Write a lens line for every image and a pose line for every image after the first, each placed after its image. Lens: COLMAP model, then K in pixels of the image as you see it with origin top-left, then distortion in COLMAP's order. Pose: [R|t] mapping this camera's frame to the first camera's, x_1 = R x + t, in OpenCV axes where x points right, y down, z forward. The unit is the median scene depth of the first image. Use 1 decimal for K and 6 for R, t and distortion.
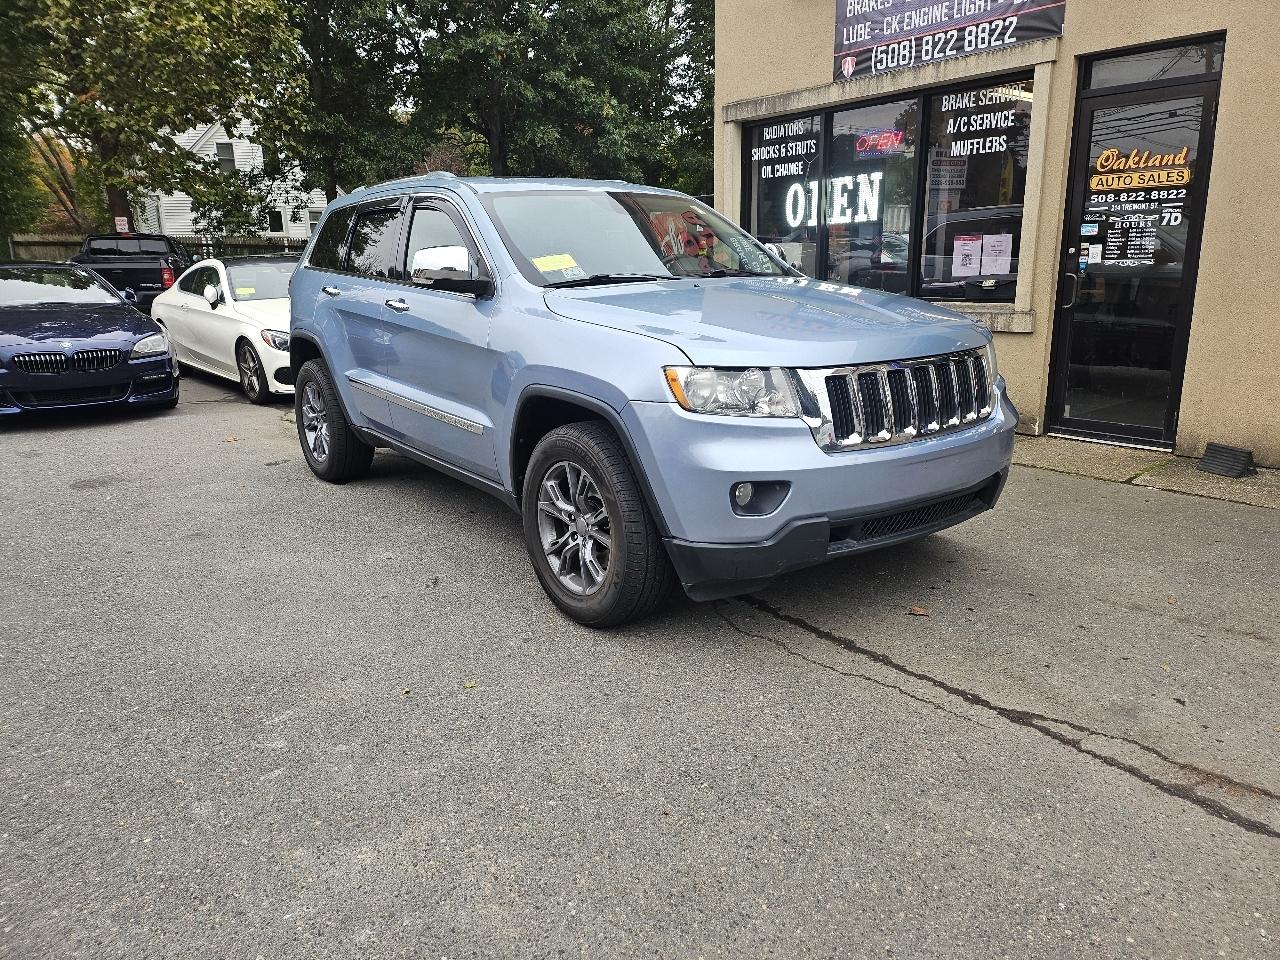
lens RADIAL K [[903.5, 0, 637.9], [0, 903.5, 487.0], [0, 0, 1]] dist [0.080614, -0.087997]
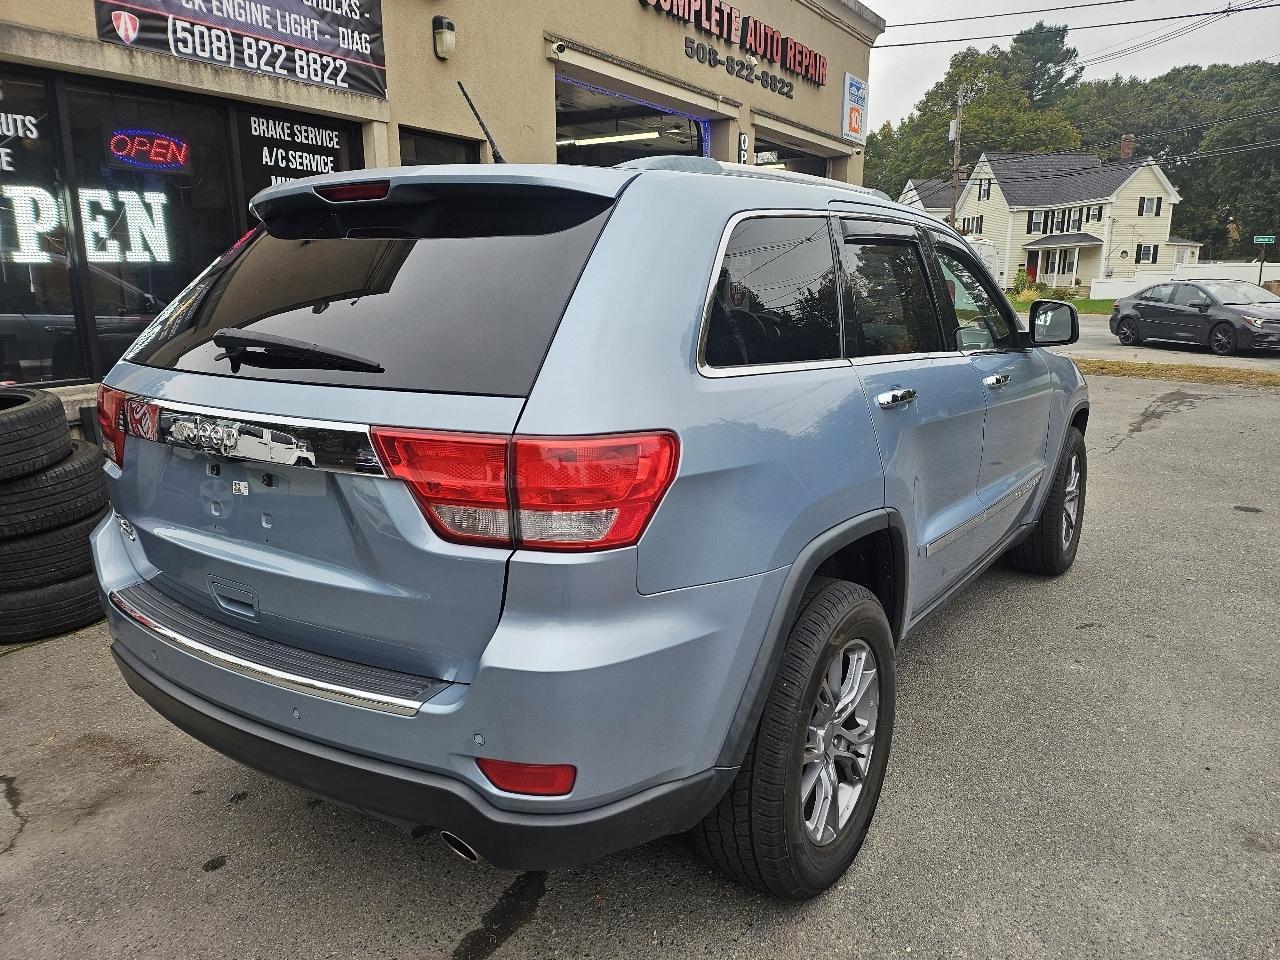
lens RADIAL K [[903.5, 0, 637.9], [0, 903.5, 487.0], [0, 0, 1]] dist [0.080614, -0.087997]
pose [[-0.320906, -0.192977, 0.927243, -0.591126], [0.240268, 0.930408, 0.276789, -0.266499], [-0.916128, 0.311610, -0.252207, 1.000827]]
